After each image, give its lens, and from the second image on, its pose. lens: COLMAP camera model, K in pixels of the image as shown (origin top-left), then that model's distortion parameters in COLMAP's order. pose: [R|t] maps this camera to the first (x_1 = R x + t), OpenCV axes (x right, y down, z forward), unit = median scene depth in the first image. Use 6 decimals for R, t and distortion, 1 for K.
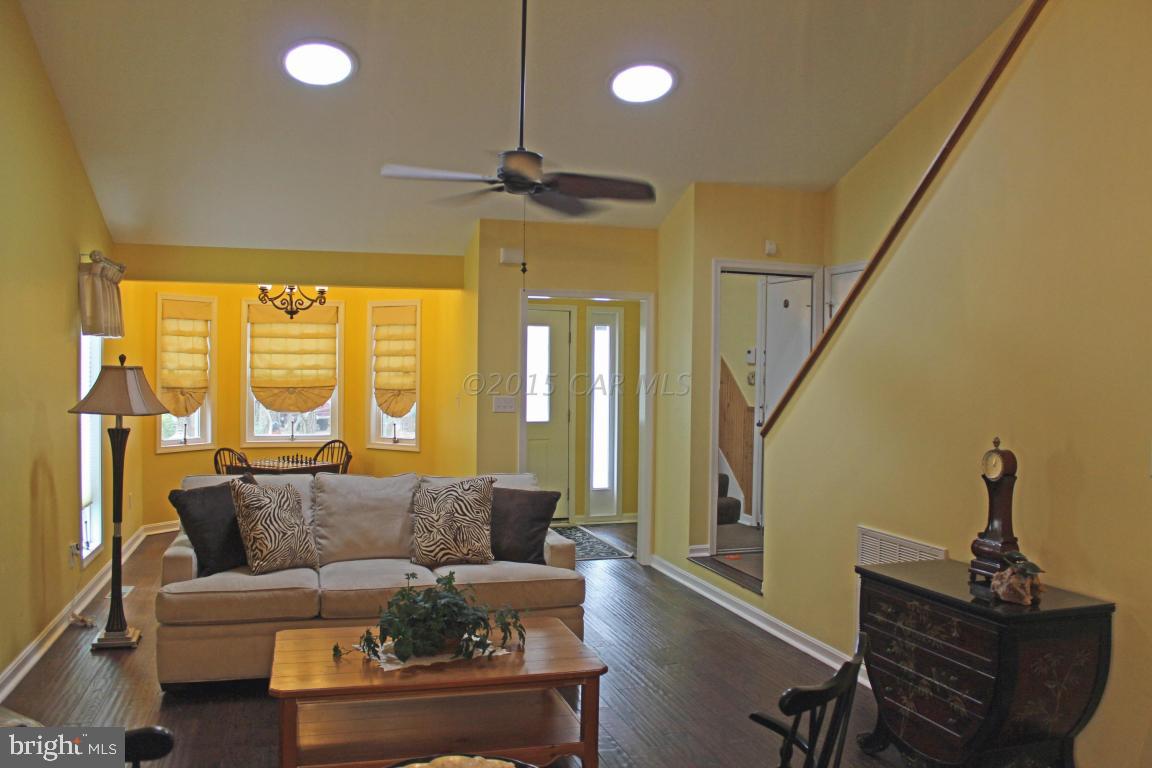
lens RADIAL K [[961.8, 0, 583.6], [0, 961.8, 385.6], [0, 0, 1]] dist [-0.140687, 0.092818]
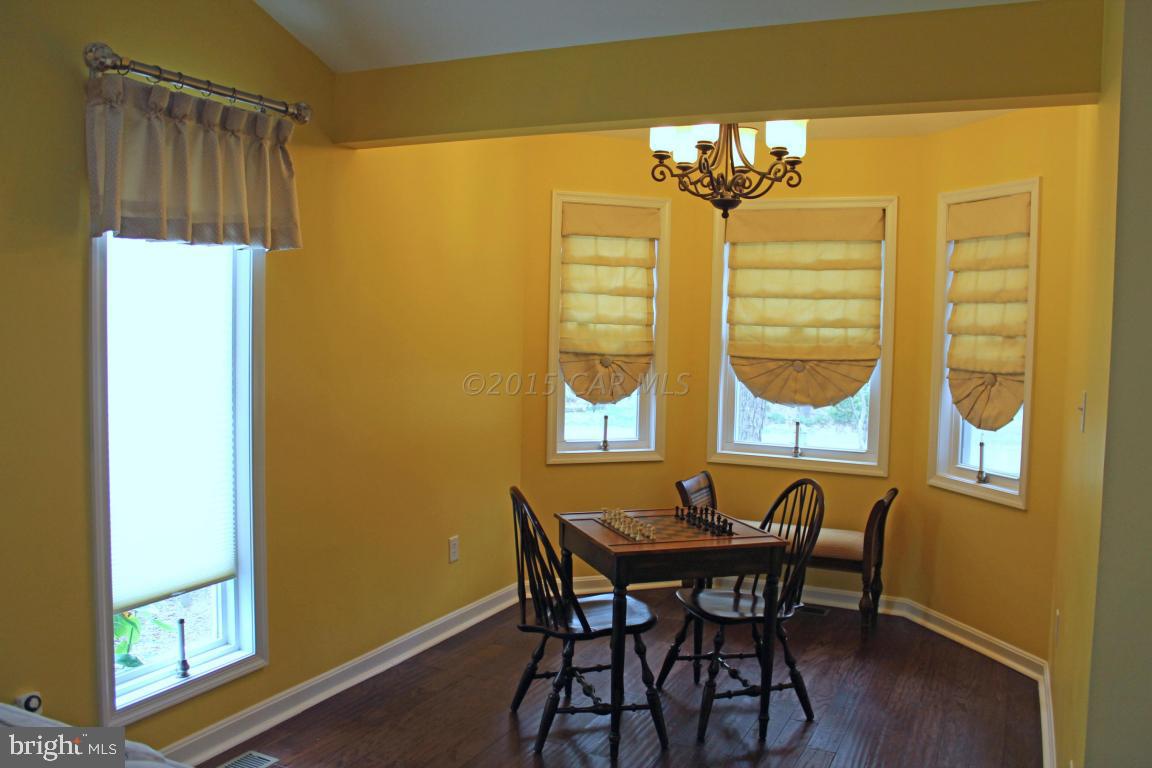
lens RADIAL K [[961.8, 0, 603.9], [0, 961.8, 373.0], [0, 0, 1]] dist [-0.140687, 0.092818]
pose [[0.751180, 0.045184, -0.658549, -0.029078], [-0.029236, 0.998953, 0.035192, -0.006672], [0.659449, -0.007182, 0.751715, 0.517673]]
